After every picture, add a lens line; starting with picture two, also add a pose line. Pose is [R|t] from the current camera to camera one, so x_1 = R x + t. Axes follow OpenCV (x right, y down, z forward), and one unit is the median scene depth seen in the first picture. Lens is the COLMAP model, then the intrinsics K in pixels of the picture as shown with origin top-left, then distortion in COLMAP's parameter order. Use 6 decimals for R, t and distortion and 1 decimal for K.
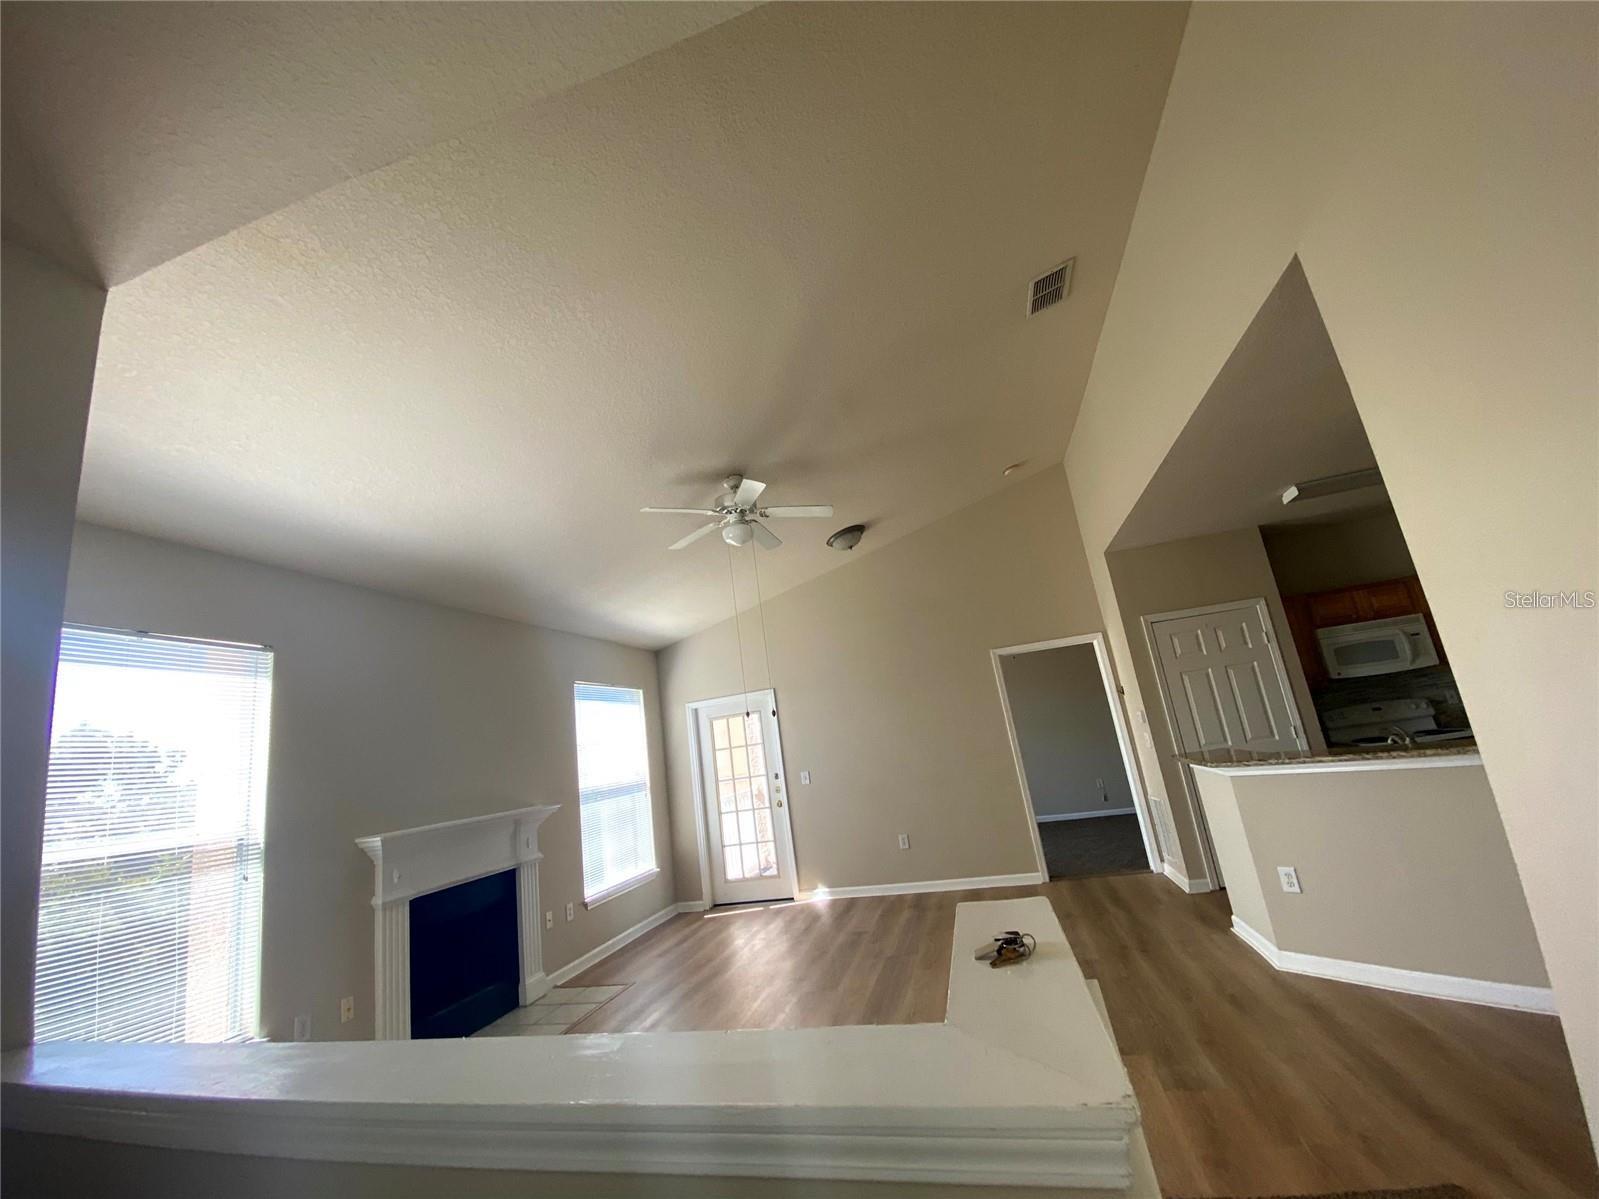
lens RADIAL K [[625.2, 0, 796.9], [0, 625.2, 606.5], [0, 0, 1]] dist [-0.000774, -0.000269]
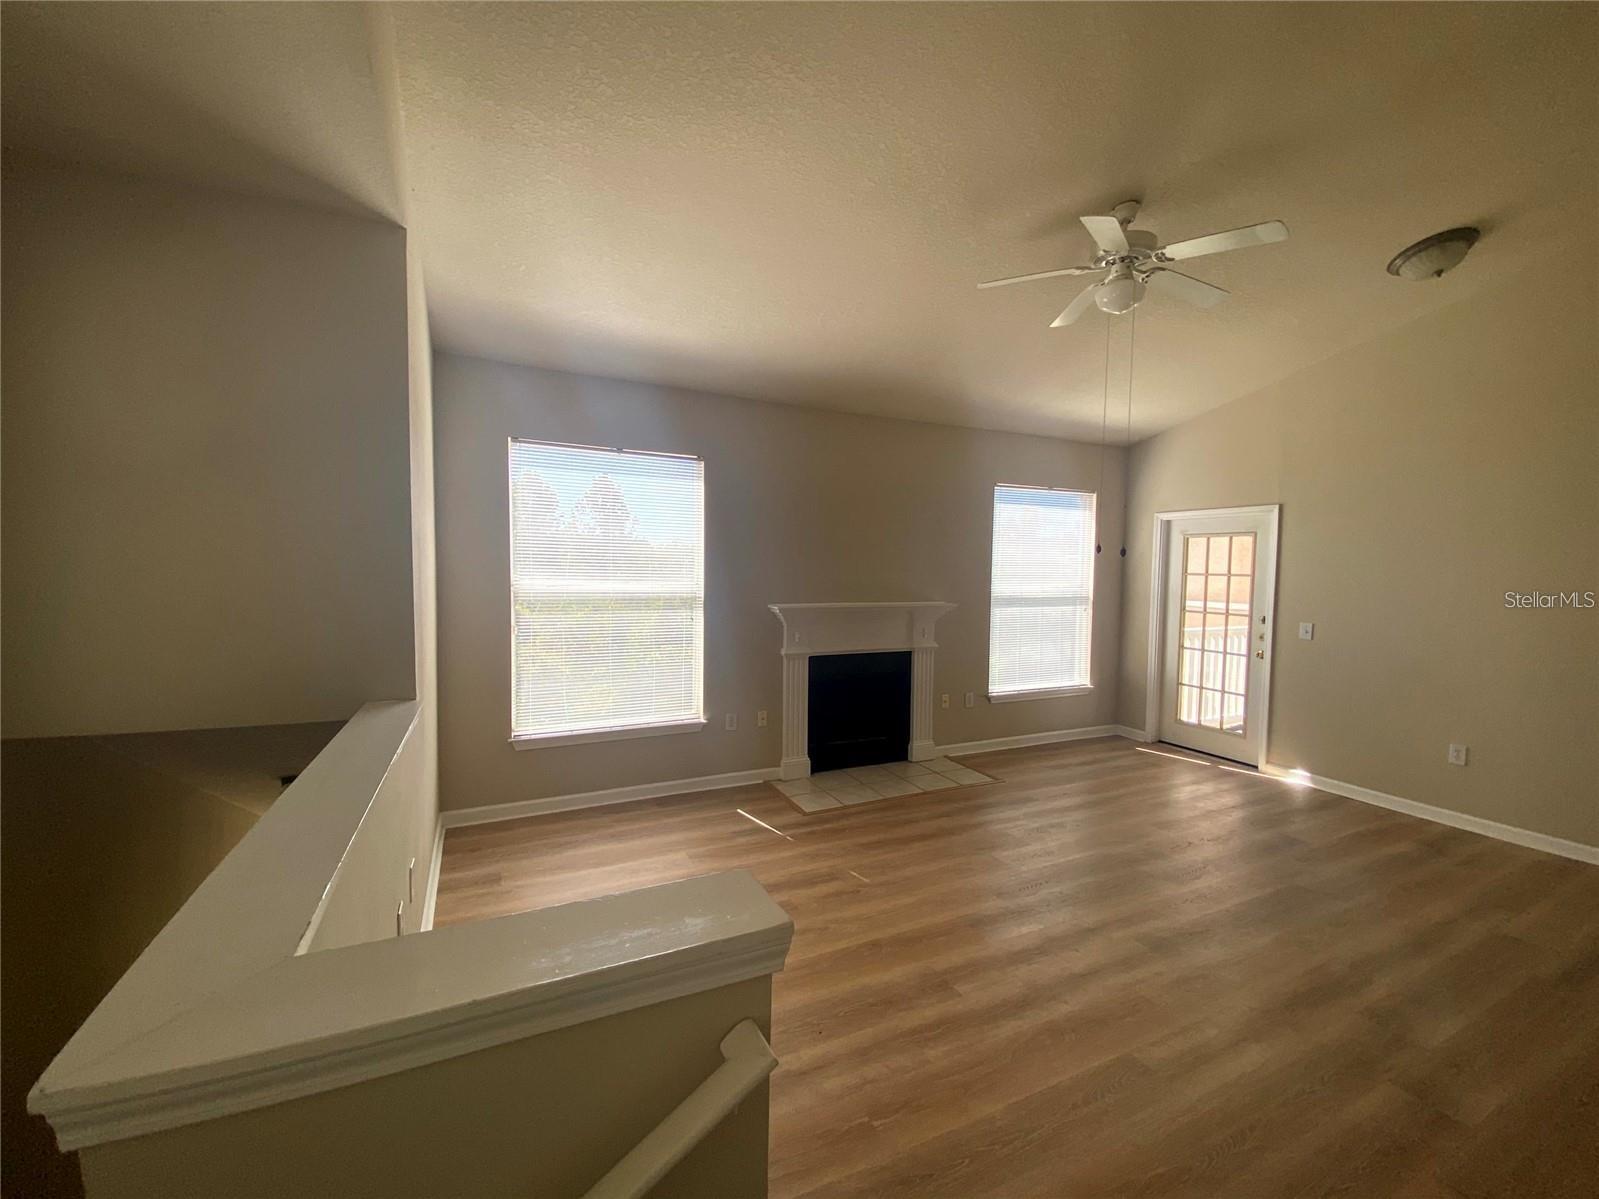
lens RADIAL K [[625.2, 0, 796.9], [0, 625.2, 606.5], [0, 0, 1]] dist [-0.000774, -0.000269]
pose [[0.666685, 0.194326, -0.719562, 0.166426], [0.056644, 0.949412, 0.308881, -0.014148], [0.743184, -0.246685, 0.621951, 0.134117]]
